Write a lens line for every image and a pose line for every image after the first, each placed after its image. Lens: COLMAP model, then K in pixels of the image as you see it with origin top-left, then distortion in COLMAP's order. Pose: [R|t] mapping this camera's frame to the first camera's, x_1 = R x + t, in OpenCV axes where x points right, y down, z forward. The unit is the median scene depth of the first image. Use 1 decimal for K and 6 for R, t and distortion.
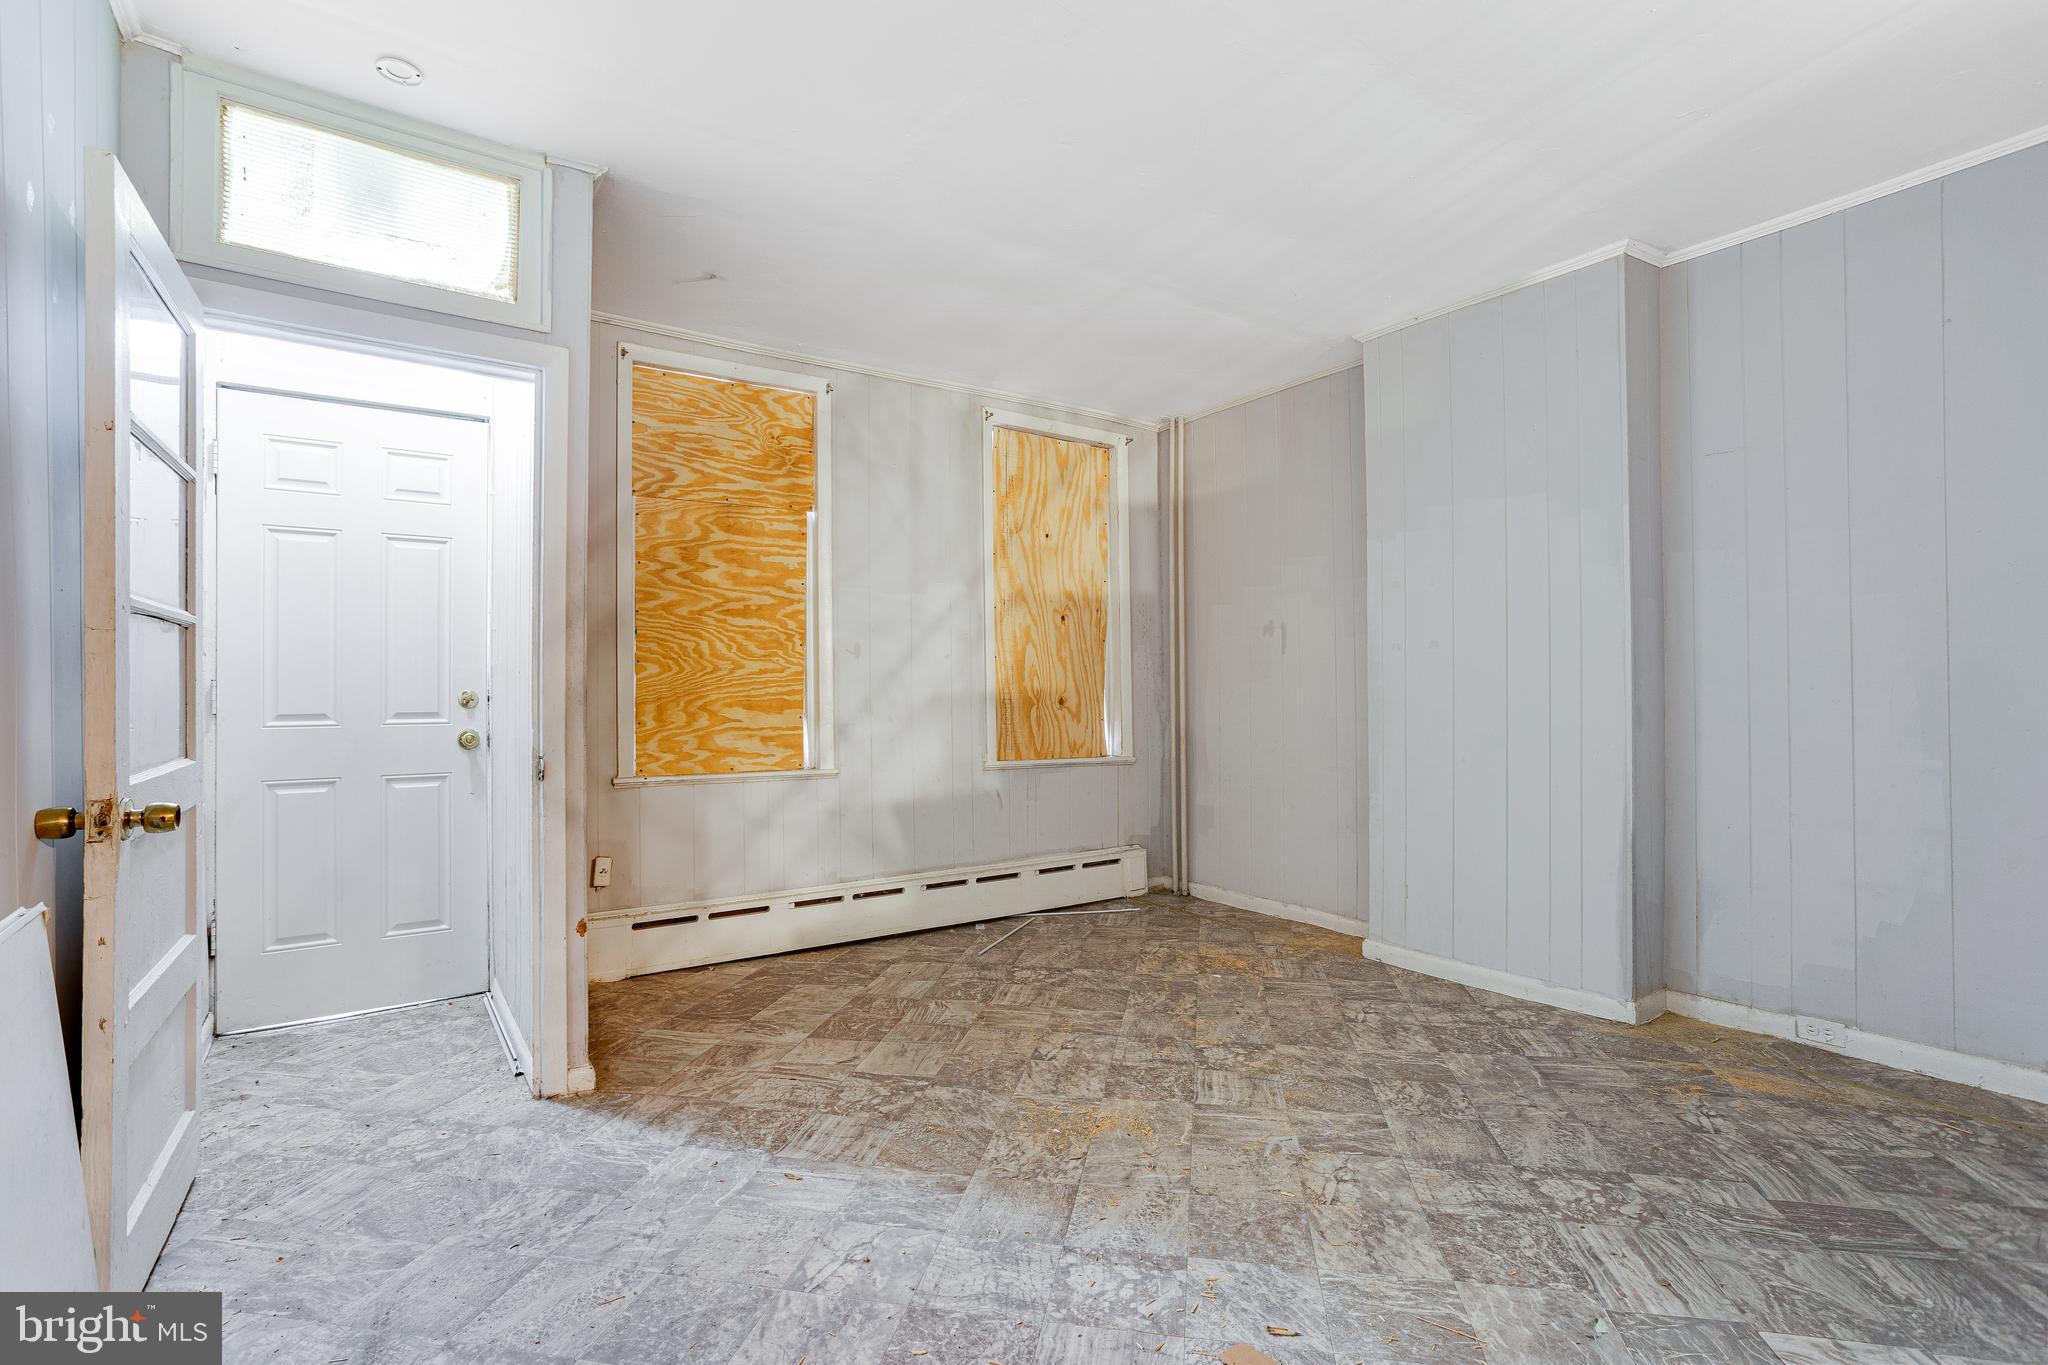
lens RADIAL K [[967.4, 0, 1015.3], [0, 967.4, 684.6], [0, 0, 1]] dist [-0.047418, 0.035542]
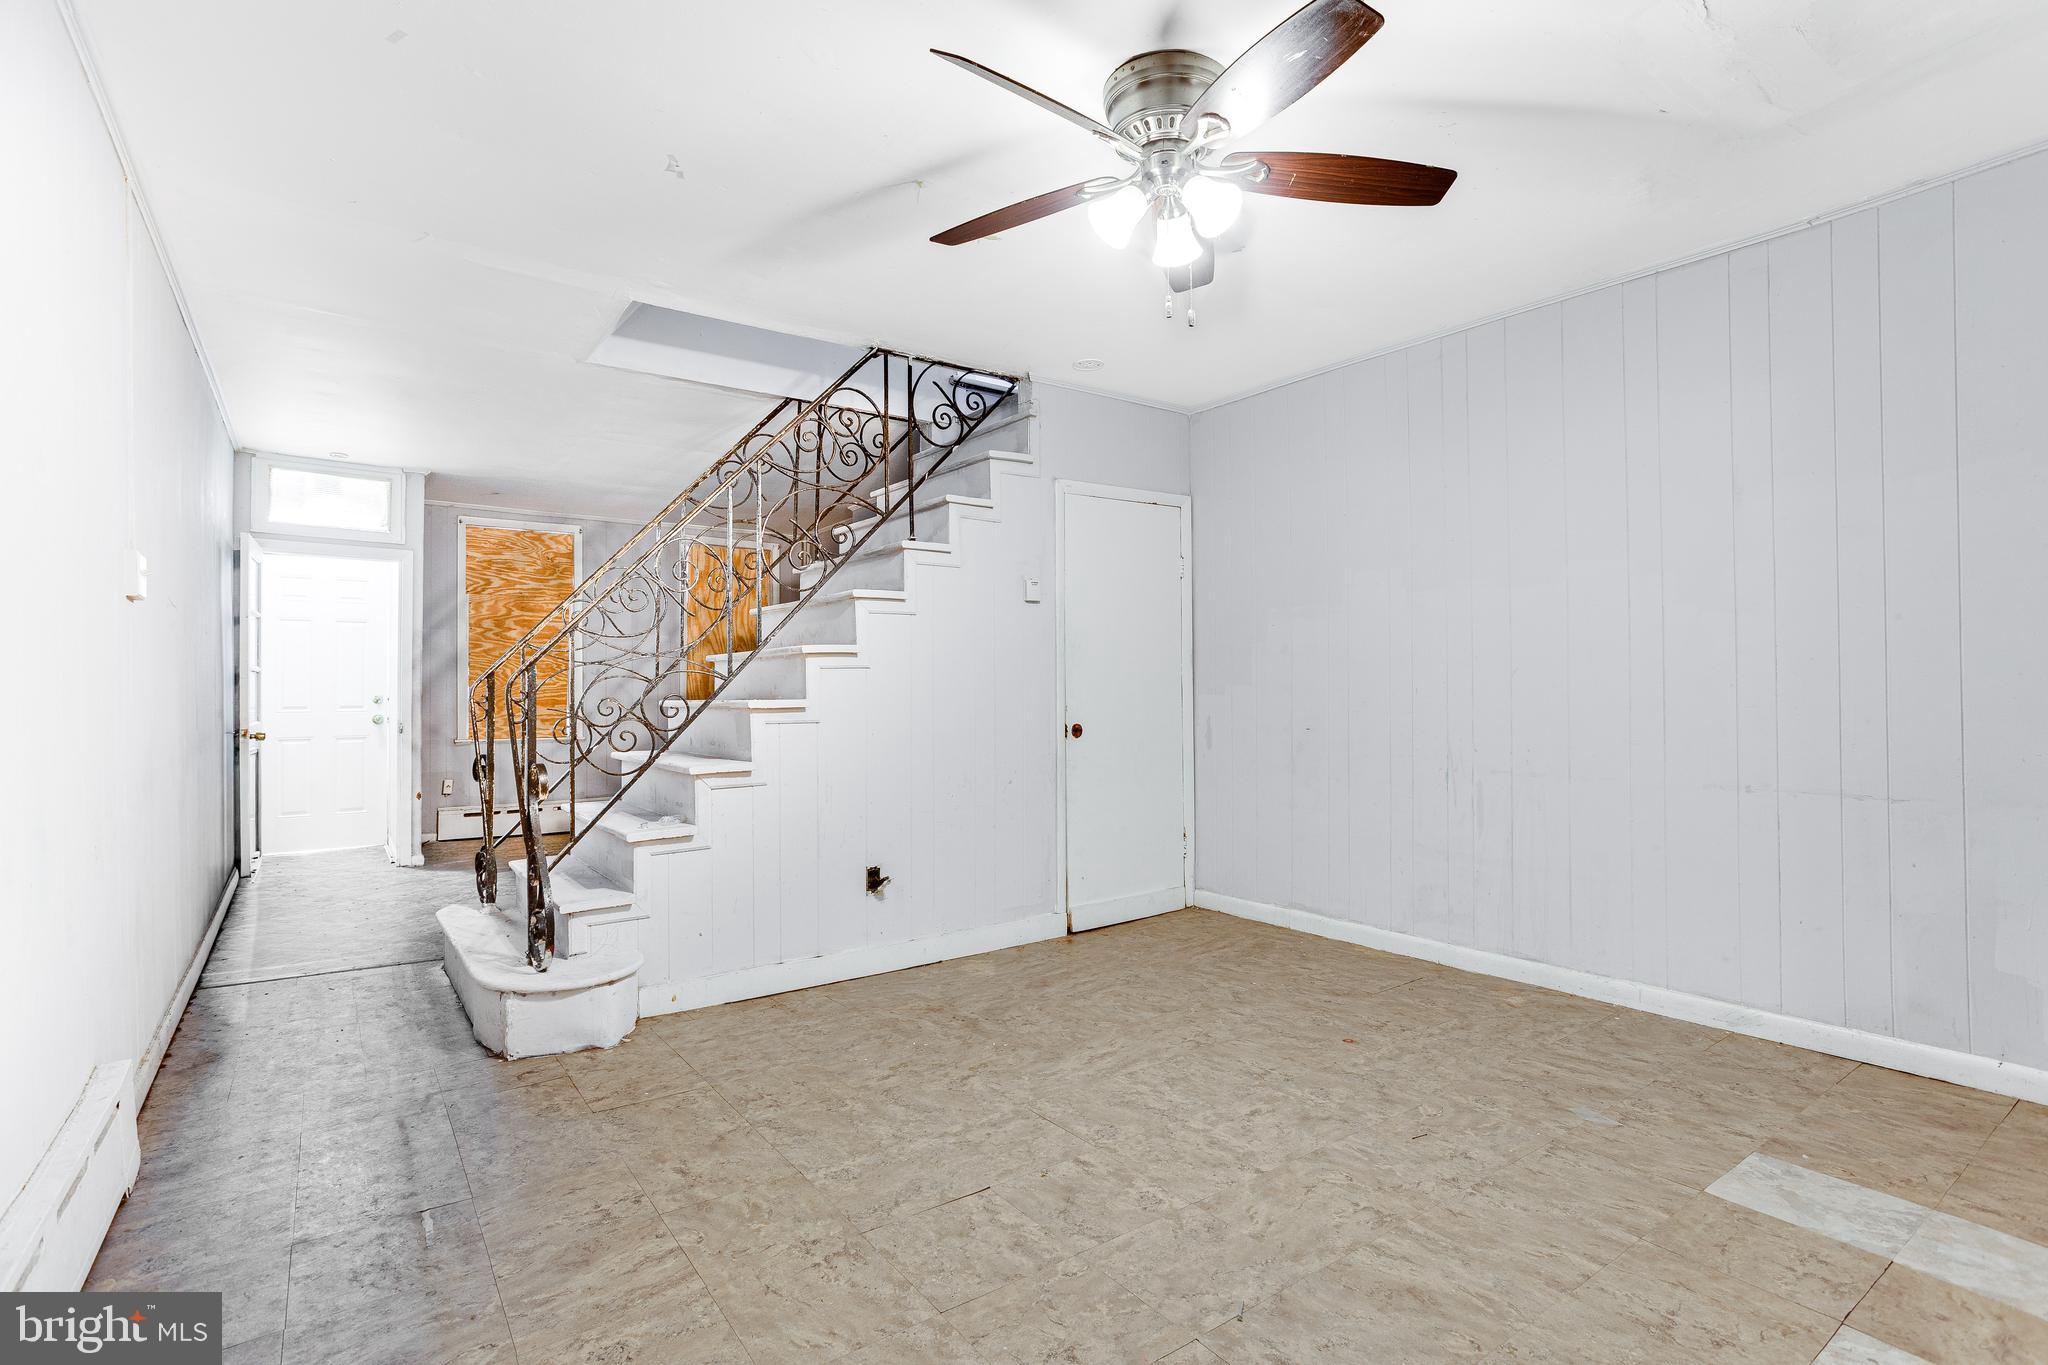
lens RADIAL K [[967.4, 0, 1015.3], [0, 967.4, 684.6], [0, 0, 1]] dist [-0.047418, 0.035542]
pose [[0.999654, -0.001024, 0.026266, 0.640063], [0.001050, 0.999999, -0.000963, -0.011439], [-0.026265, 0.000990, 0.999655, -0.931896]]
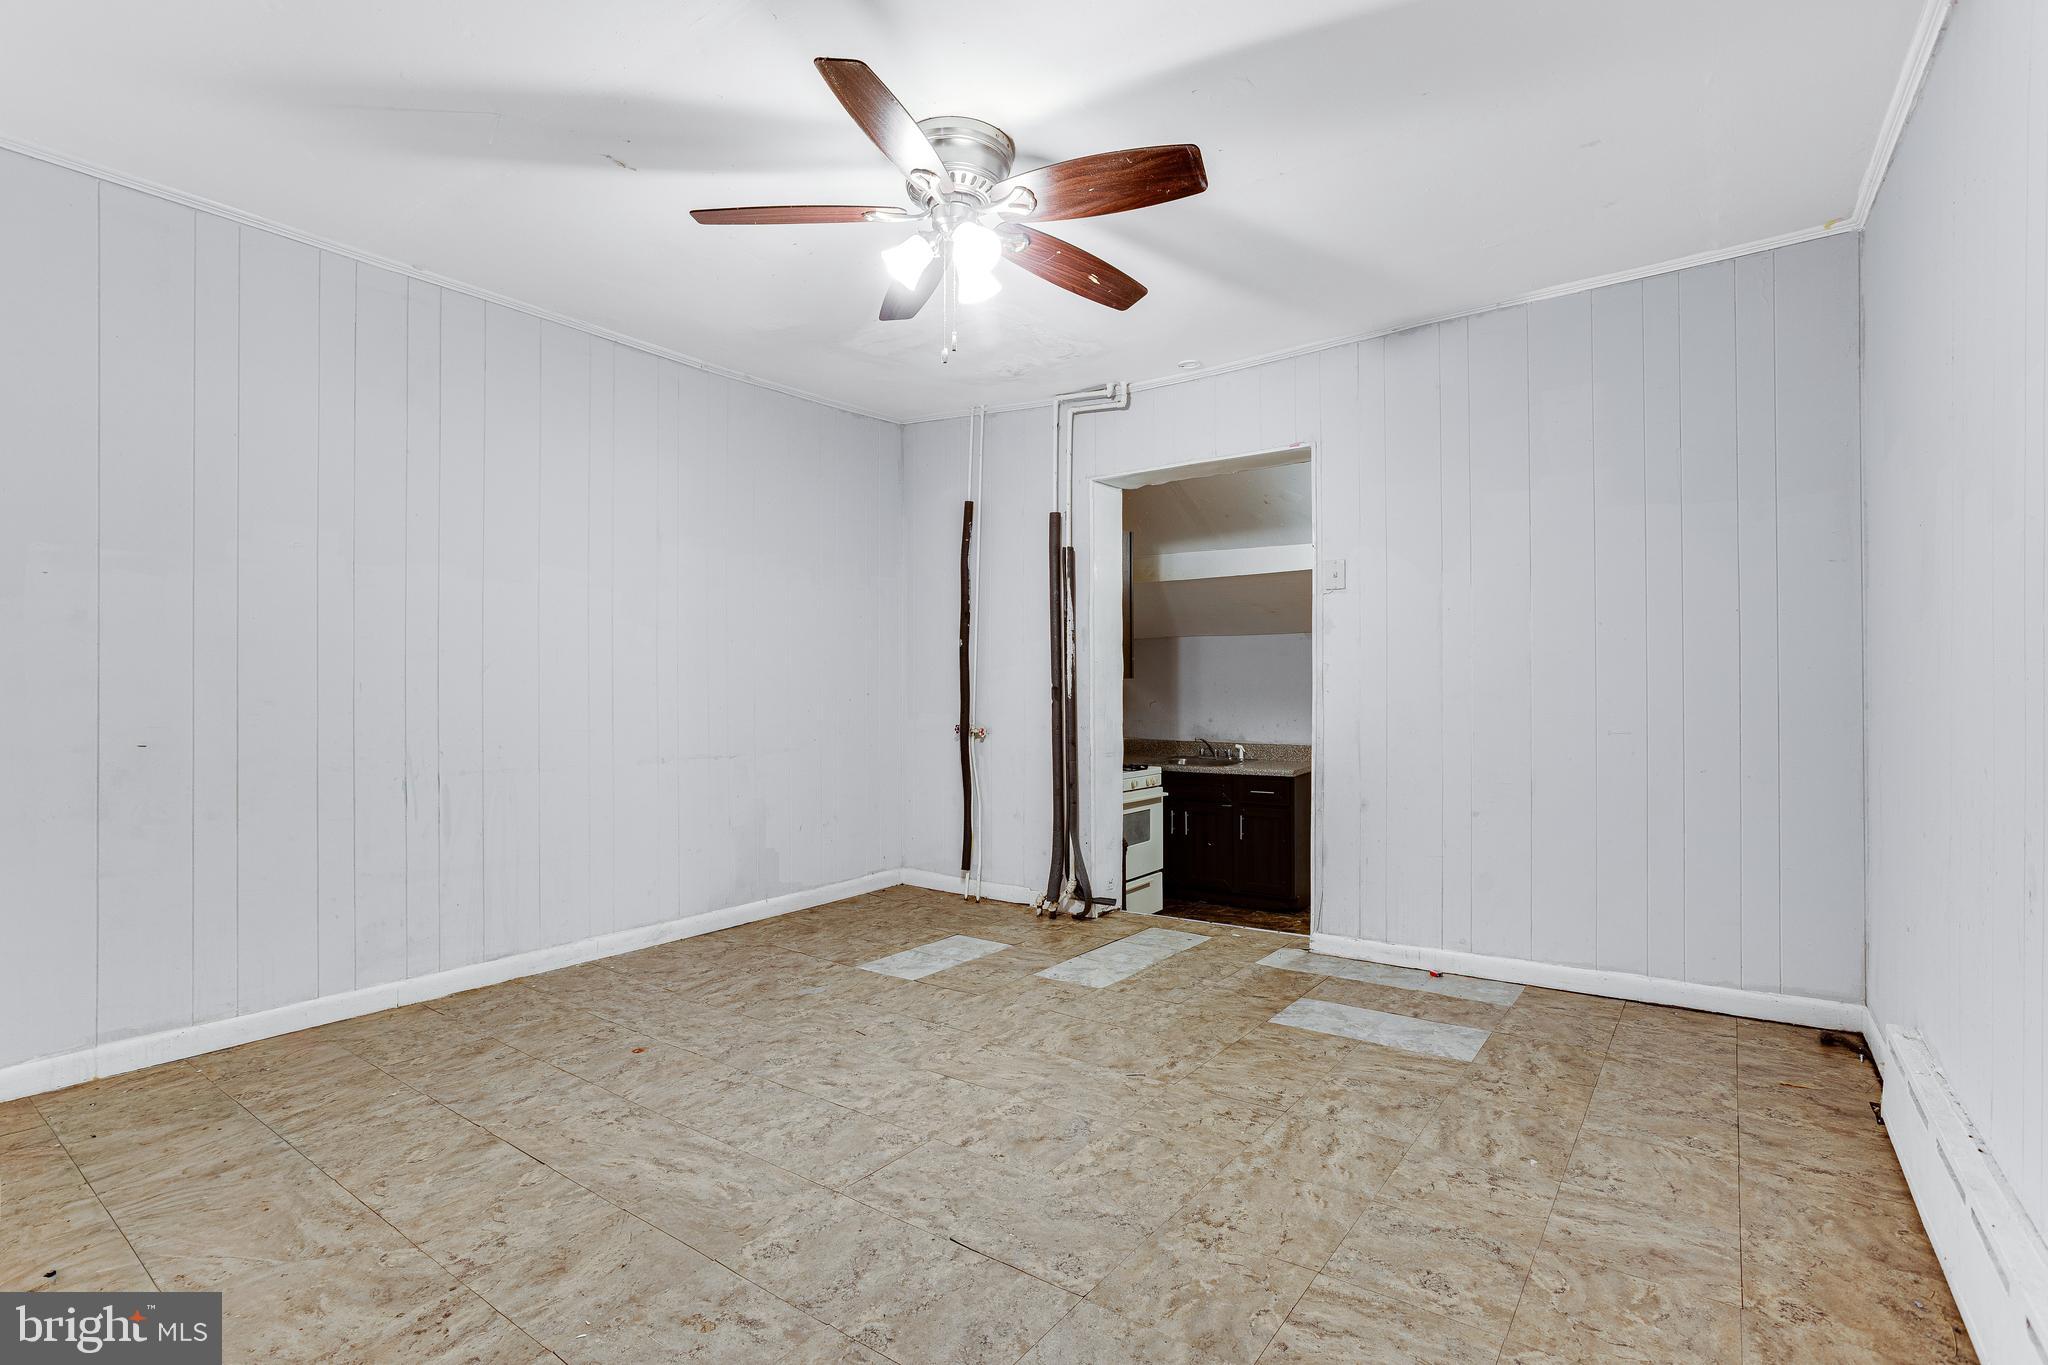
lens RADIAL K [[967.4, 0, 1015.3], [0, 967.4, 684.6], [0, 0, 1]] dist [-0.047418, 0.035542]
pose [[-0.324511, 0.011105, 0.945817, -1.374467], [-0.005927, 0.999888, -0.013774, 0.029348], [-0.945863, -0.010076, -0.324409, 1.937361]]
